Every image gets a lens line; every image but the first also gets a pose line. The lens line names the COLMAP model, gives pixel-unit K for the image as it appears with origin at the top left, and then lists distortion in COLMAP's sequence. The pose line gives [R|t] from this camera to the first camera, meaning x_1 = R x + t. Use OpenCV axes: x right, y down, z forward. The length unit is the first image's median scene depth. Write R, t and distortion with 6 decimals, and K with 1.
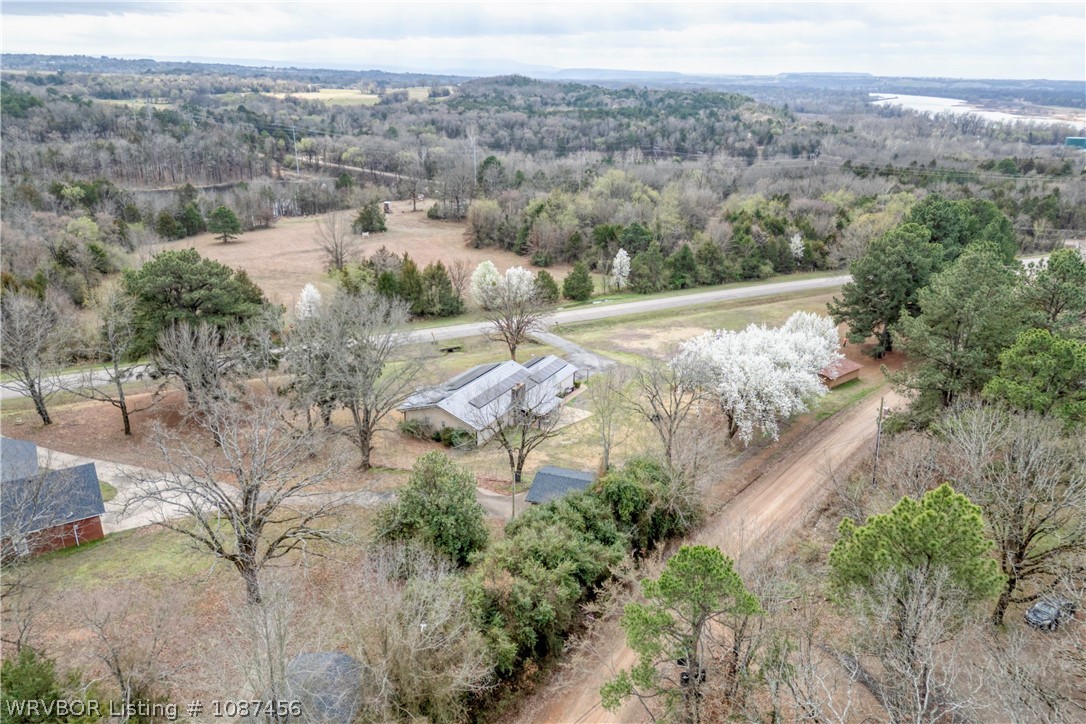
lens RADIAL K [[763.1, 0, 544.9], [0, 763.1, 364.9], [0, 0, 1]] dist [0.077906, -0.081157]
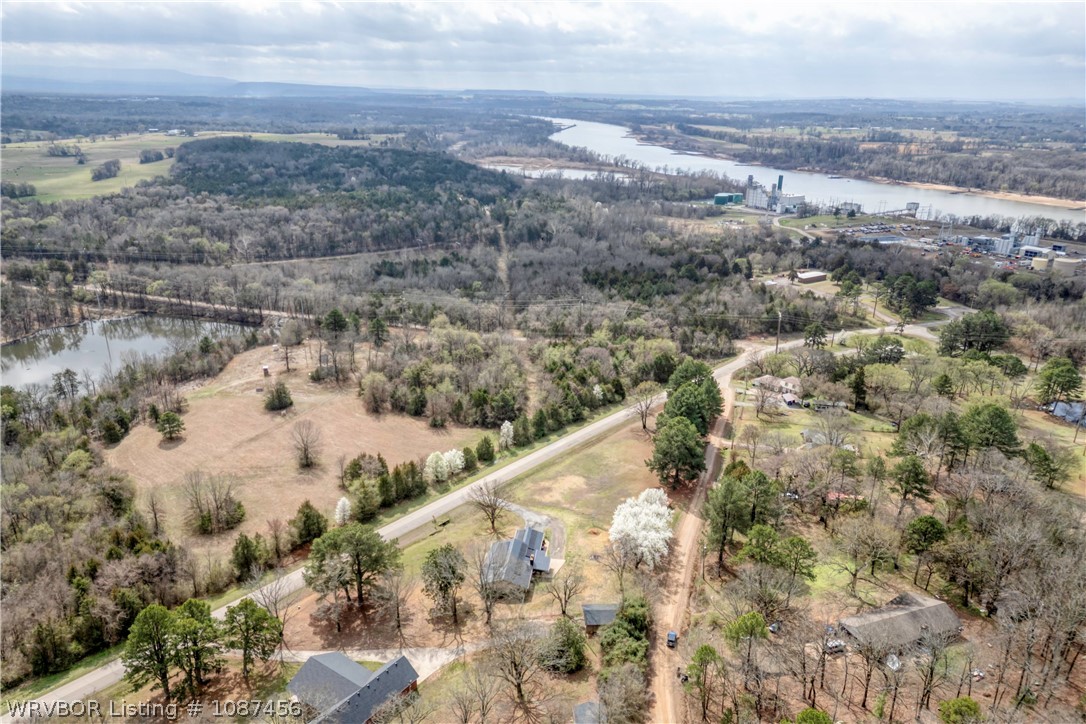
lens RADIAL K [[763.1, 0, 544.9], [0, 763.1, 364.9], [0, 0, 1]] dist [0.077906, -0.081157]
pose [[0.929816, -0.133073, 0.343124, -0.310307], [0.138567, 0.990316, 0.008577, -0.238749], [-0.340943, 0.039570, 0.939251, -0.450754]]
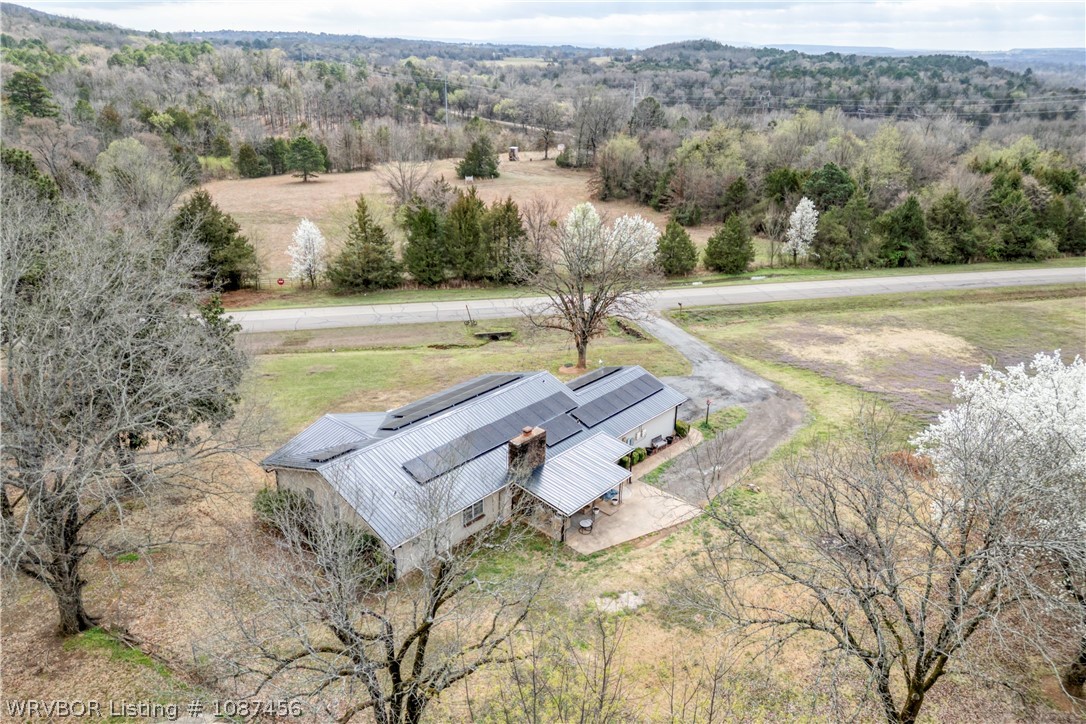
lens RADIAL K [[763.1, 0, 544.9], [0, 763.1, 364.9], [0, 0, 1]] dist [0.077906, -0.081157]
pose [[0.973595, 0.088114, -0.210593, 0.031601], [-0.082621, 0.995975, 0.034756, -0.014493], [0.212808, -0.016439, 0.976956, 0.280579]]
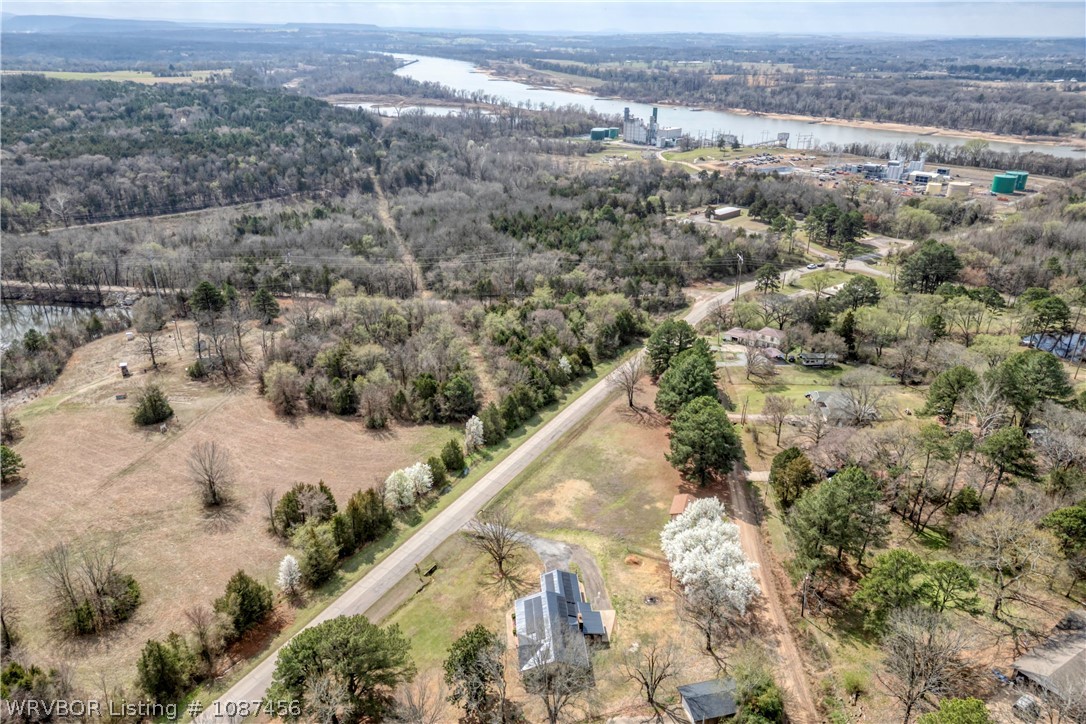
lens RADIAL K [[763.1, 0, 544.9], [0, 763.1, 364.9], [0, 0, 1]] dist [0.077906, -0.081157]
pose [[0.838680, -0.230677, 0.493359, -0.352078], [0.202540, 0.973004, 0.110636, -0.308228], [-0.505562, 0.007136, 0.862761, -0.117976]]
